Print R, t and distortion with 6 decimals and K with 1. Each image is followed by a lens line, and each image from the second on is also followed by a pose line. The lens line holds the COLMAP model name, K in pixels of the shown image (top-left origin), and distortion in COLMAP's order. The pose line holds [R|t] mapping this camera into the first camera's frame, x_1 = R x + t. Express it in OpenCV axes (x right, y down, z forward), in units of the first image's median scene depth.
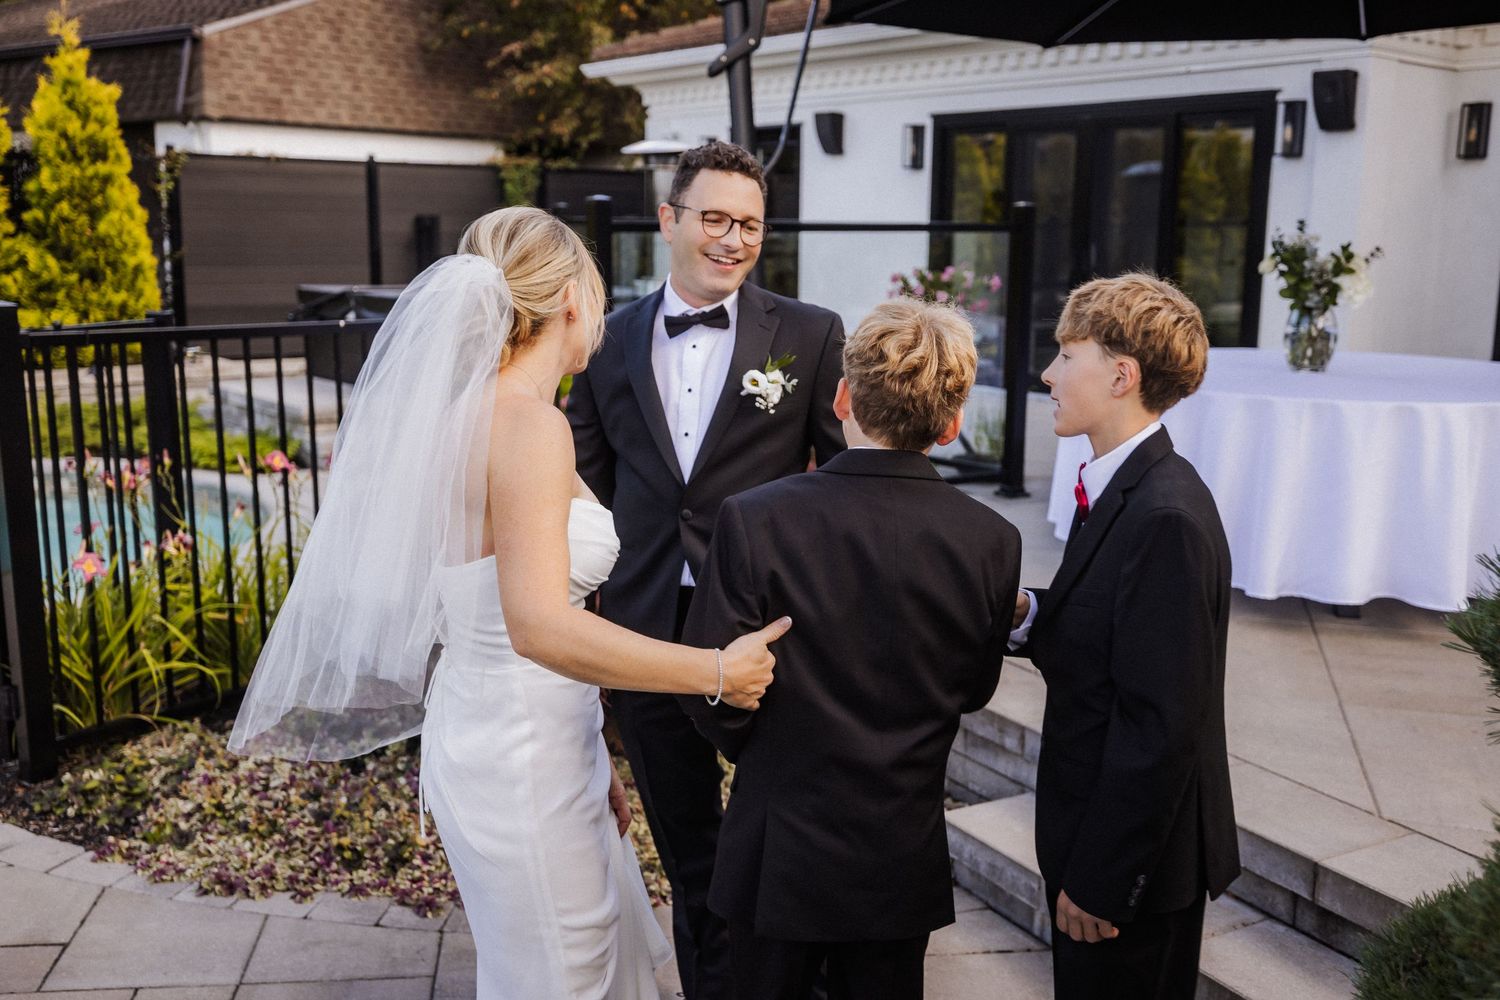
lens RADIAL K [[1485.7, 0, 748.2], [0, 1485.7, 503.4], [0, 0, 1]] dist [-0.001697, 0.000000]
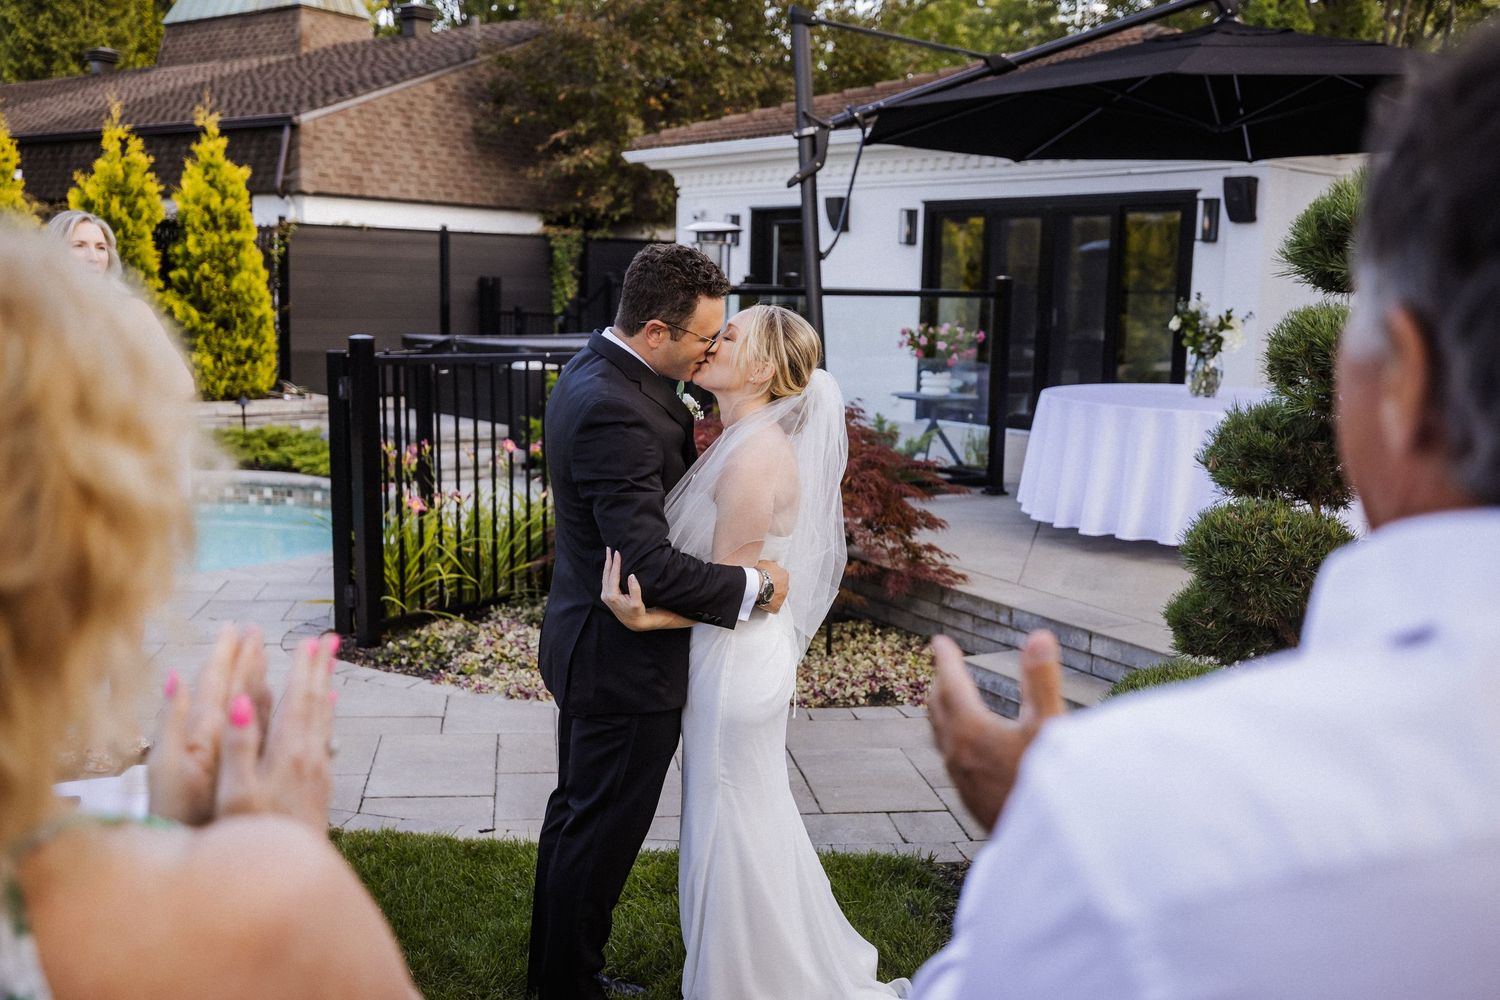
lens RADIAL K [[1485.7, 0, 751.4], [0, 1485.7, 498.3], [0, 0, 1]] dist [-0.001697, 0.000000]
pose [[0.999631, 0.008095, 0.025934, -0.047204], [-0.006964, 0.999033, -0.043401, 0.036270], [-0.026260, 0.043205, 0.998721, -0.204751]]
